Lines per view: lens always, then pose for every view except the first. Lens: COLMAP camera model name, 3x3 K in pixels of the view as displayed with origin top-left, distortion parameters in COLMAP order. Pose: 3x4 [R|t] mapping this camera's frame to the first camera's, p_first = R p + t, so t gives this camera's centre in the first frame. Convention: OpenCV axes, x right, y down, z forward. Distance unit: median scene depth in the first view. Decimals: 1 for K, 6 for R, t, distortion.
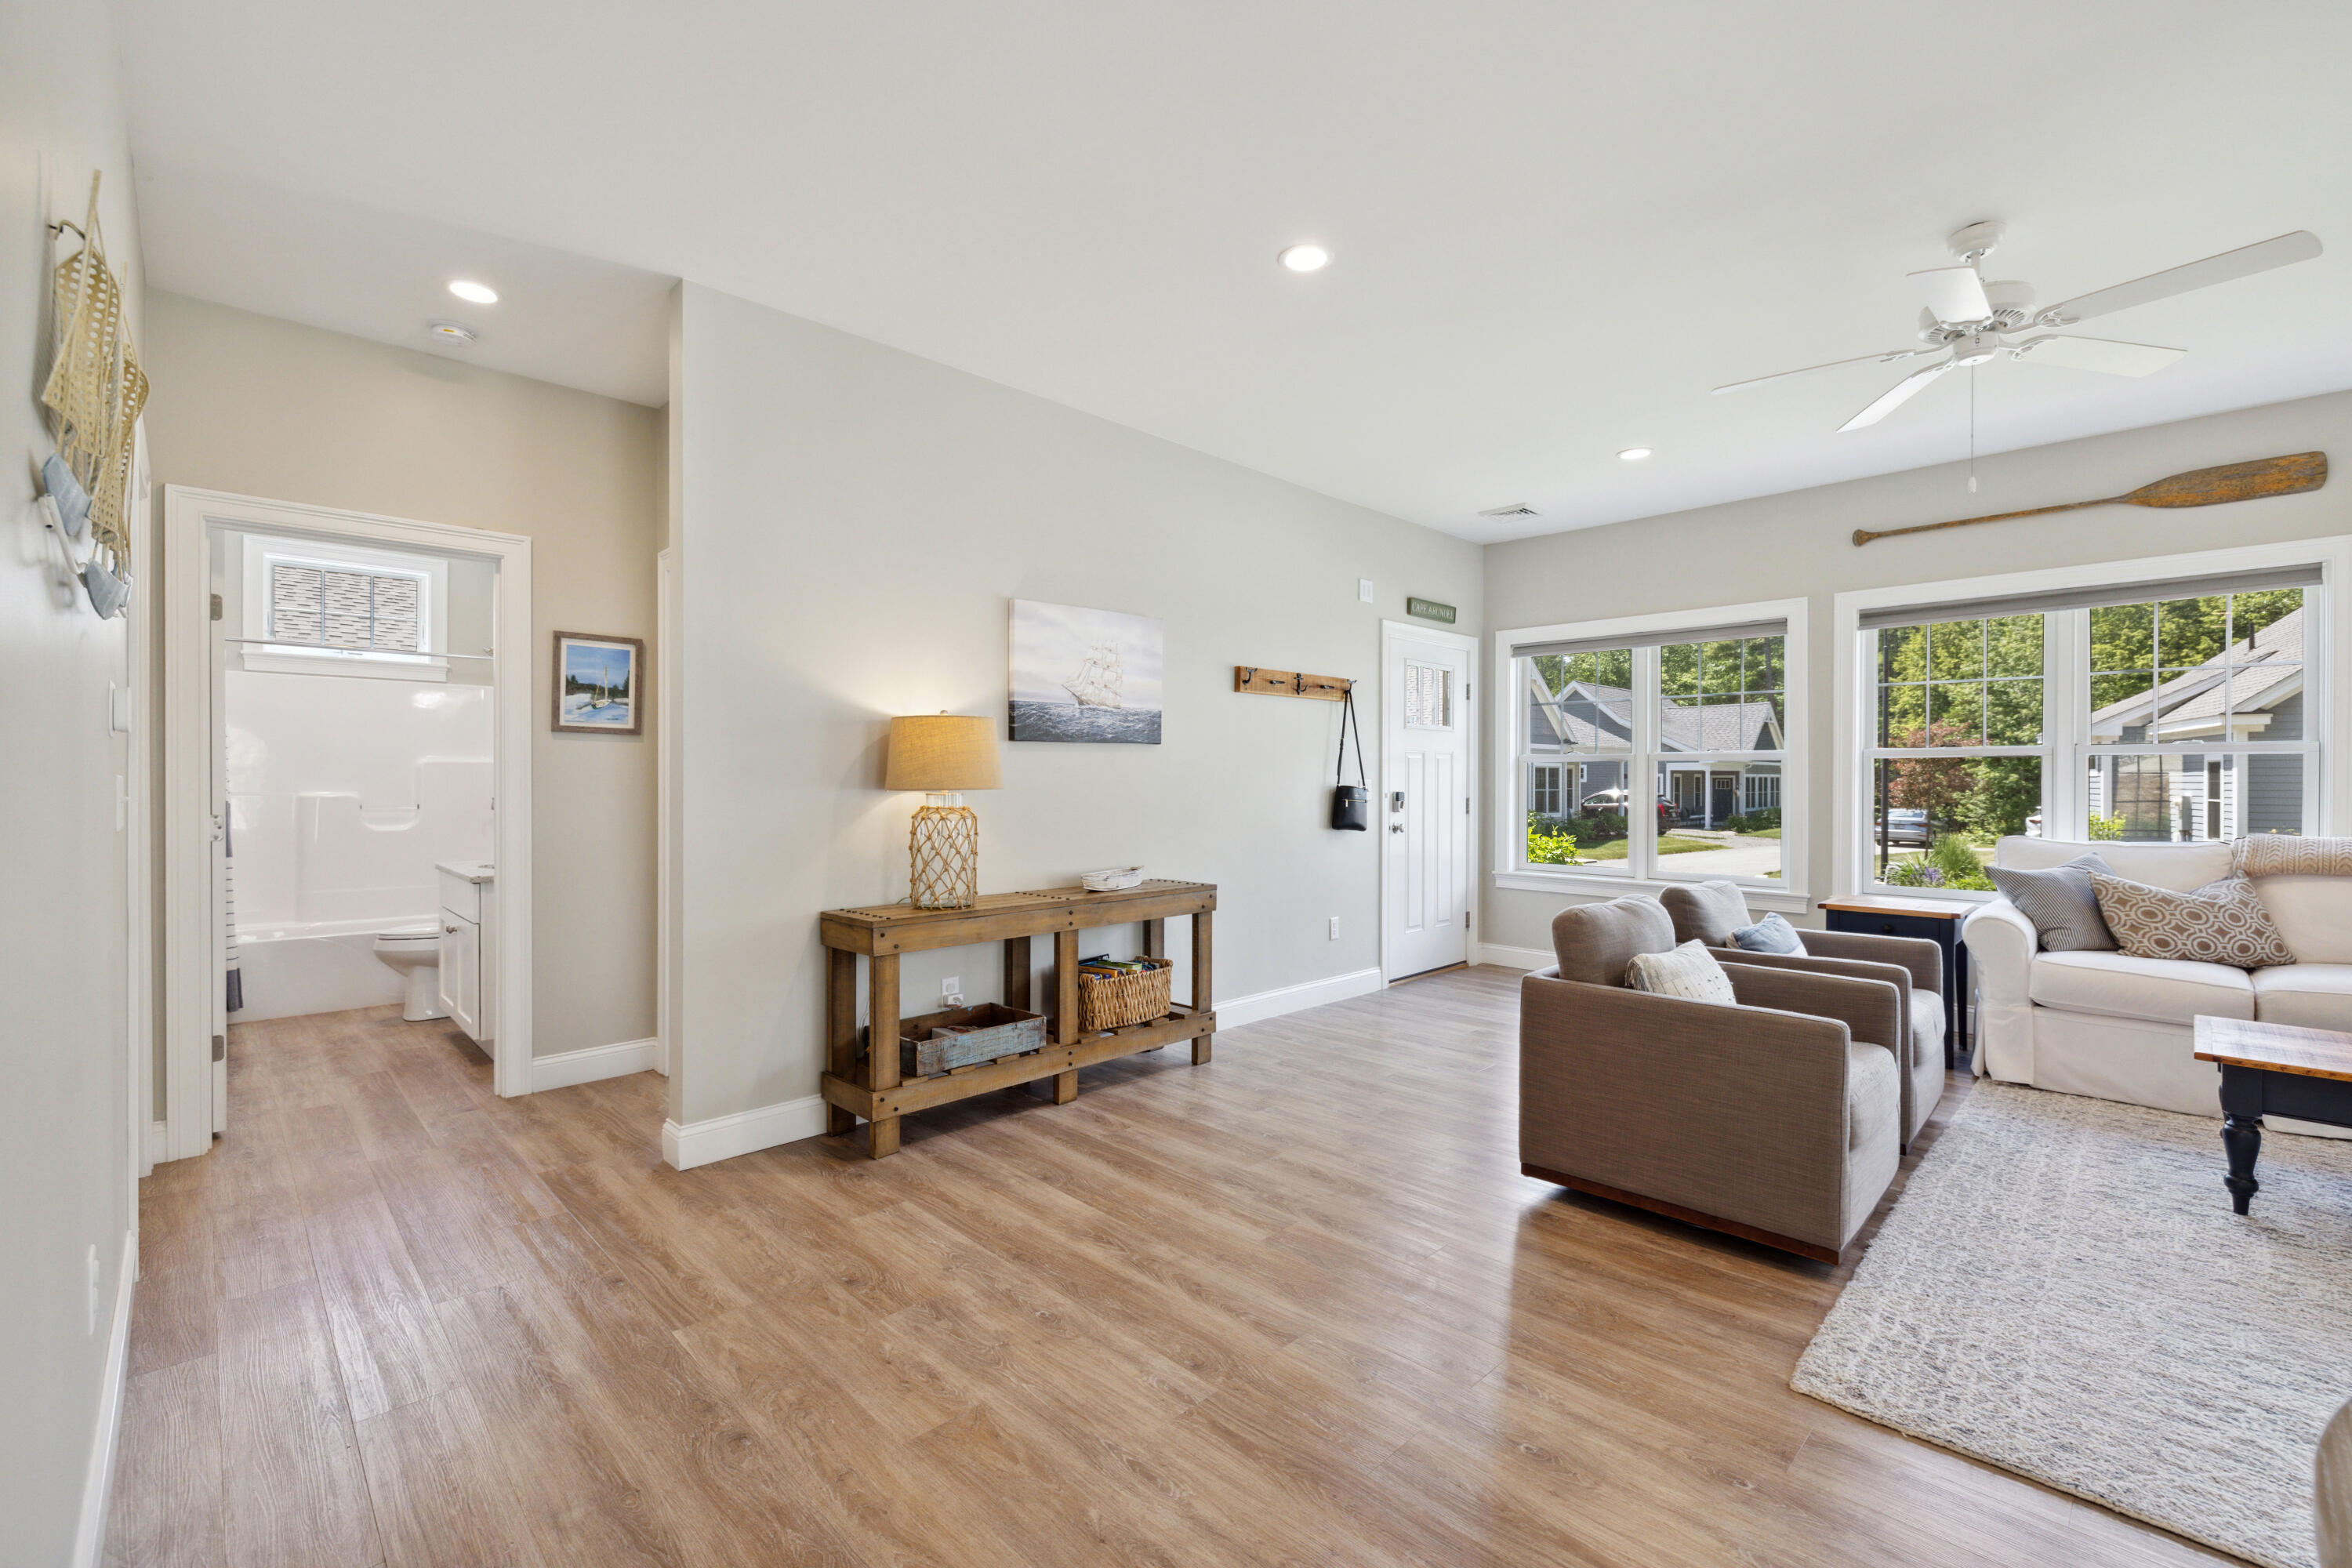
lens RADIAL K [[993.7, 0, 1114.1], [0, 993.7, 781.9], [0, 0, 1]] dist [-0.004465, 0.000631]
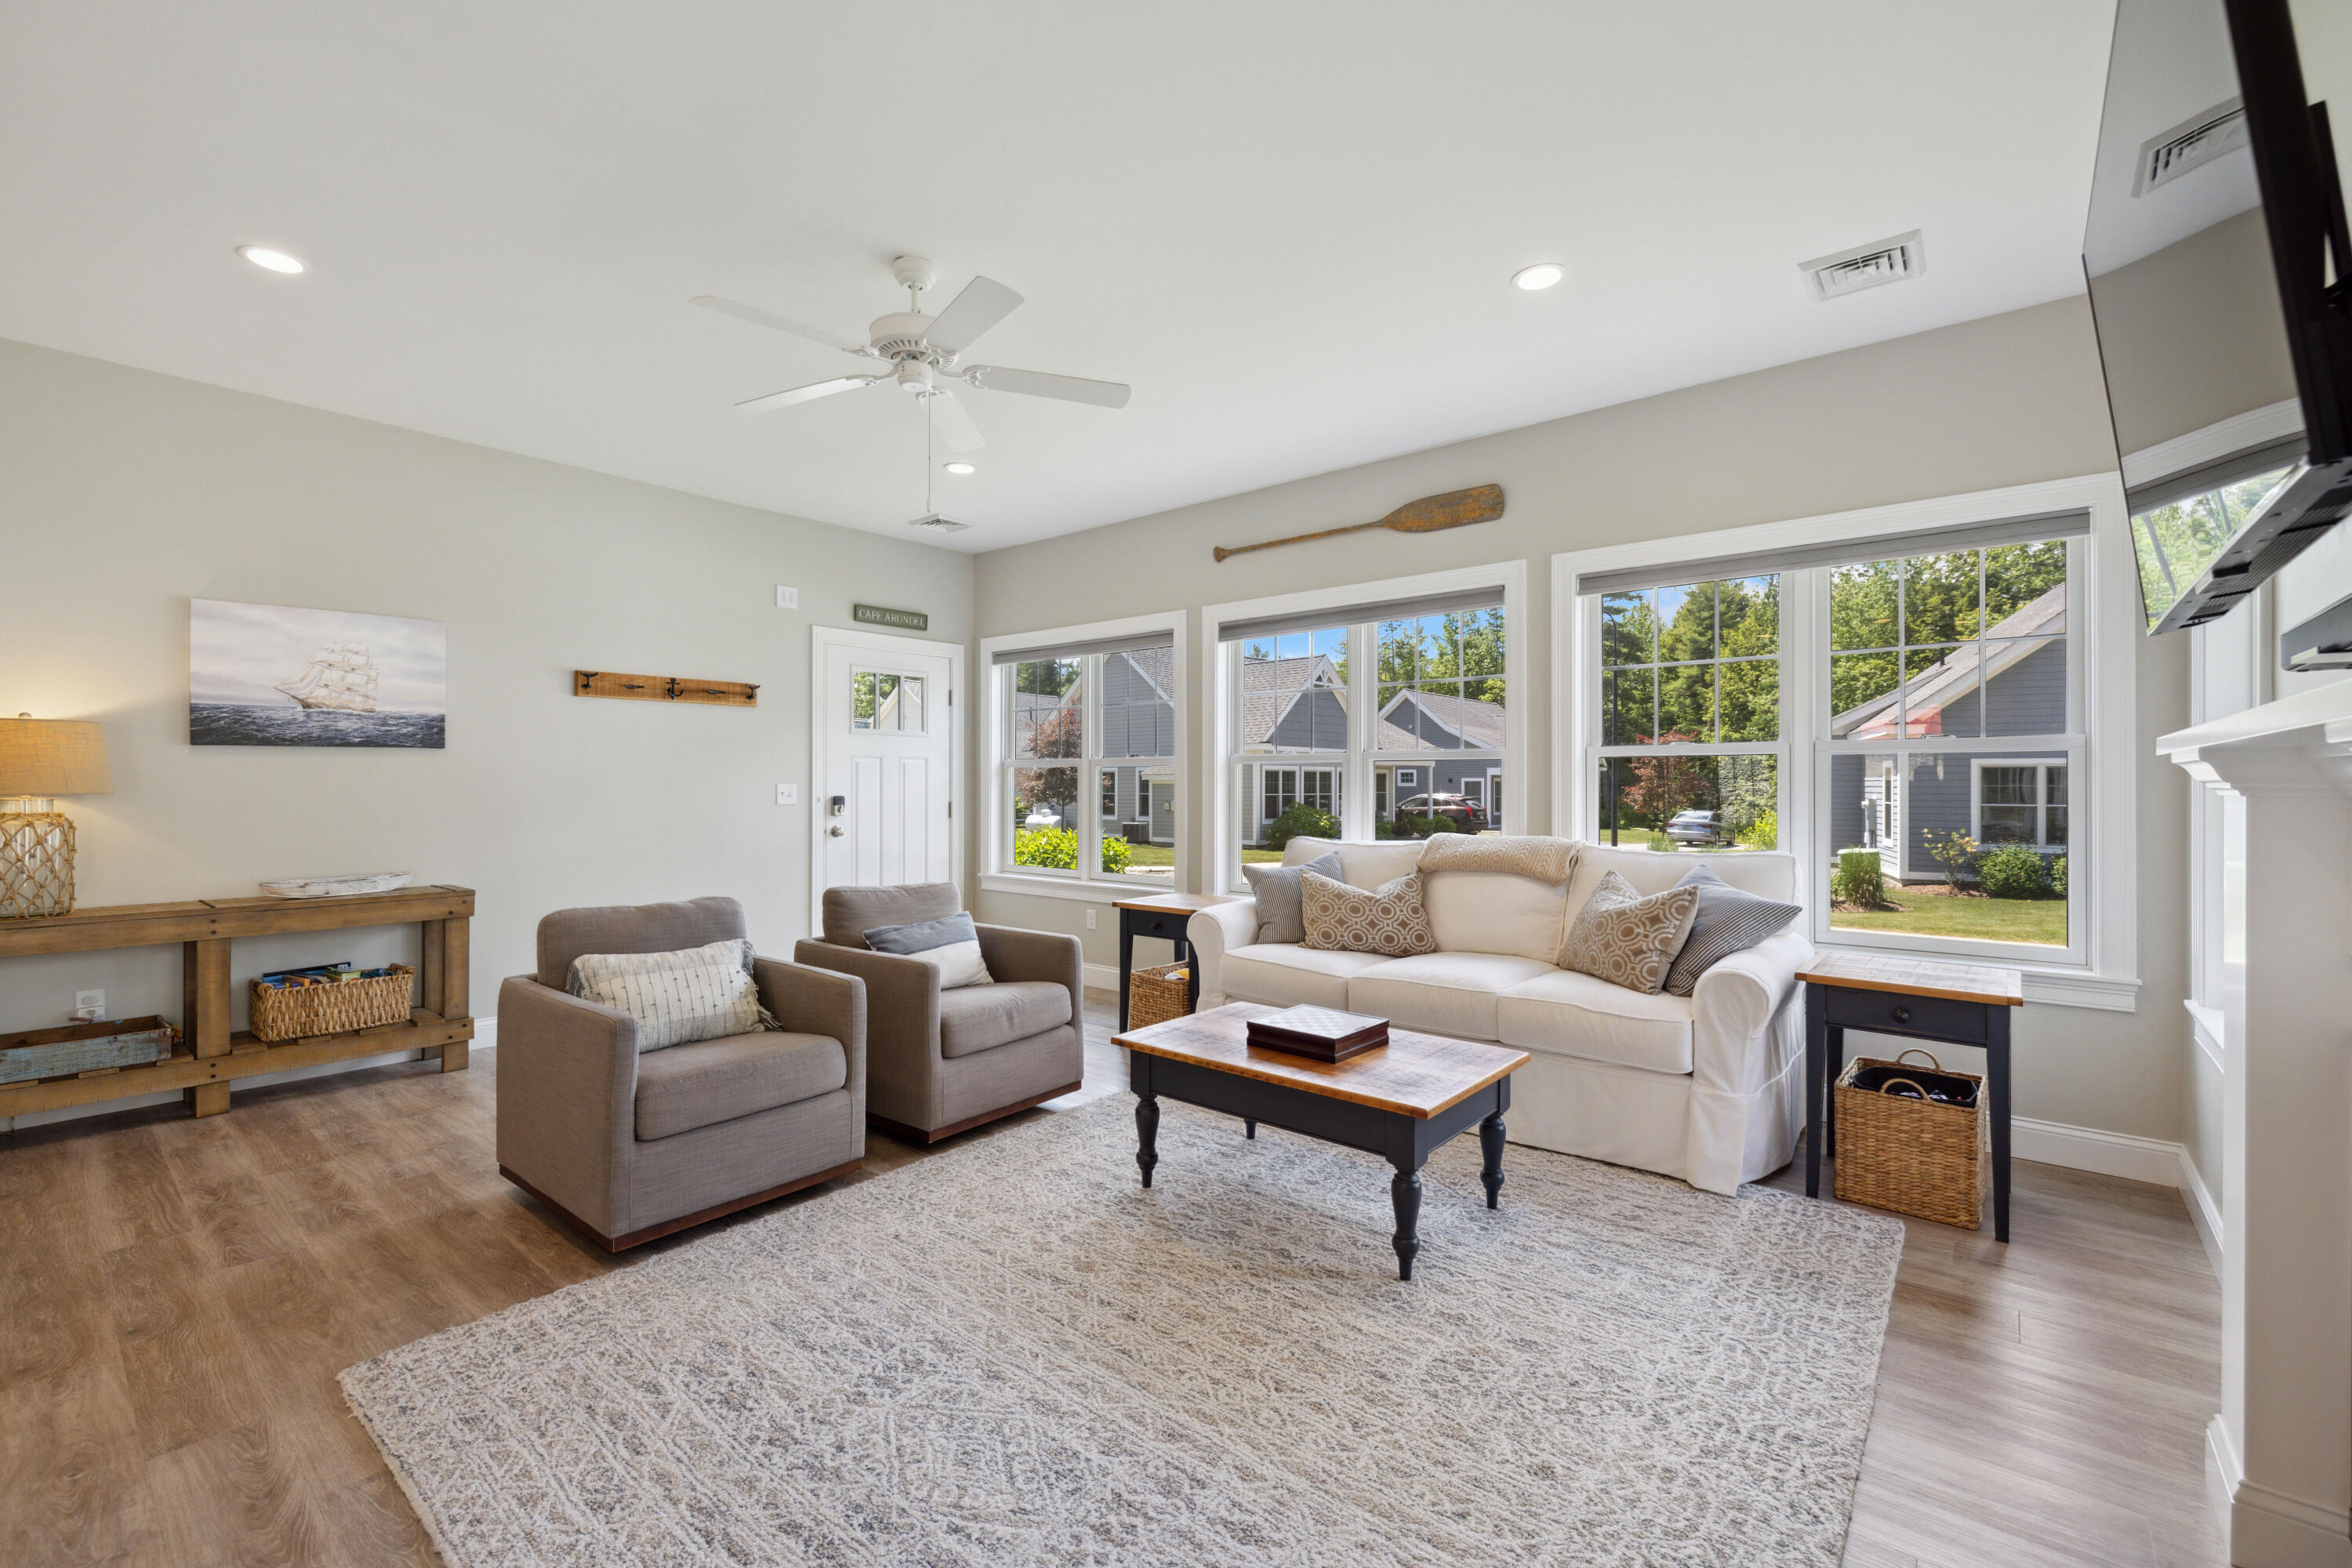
lens RADIAL K [[993.7, 0, 1157.2], [0, 993.7, 785.8], [0, 0, 1]] dist [-0.004465, 0.000631]
pose [[0.994845, -0.000803, 0.101407, 0.720683], [0.000836, 1.000000, -0.000282, 0.000129], [-0.101406, 0.000365, 0.994845, -0.055228]]
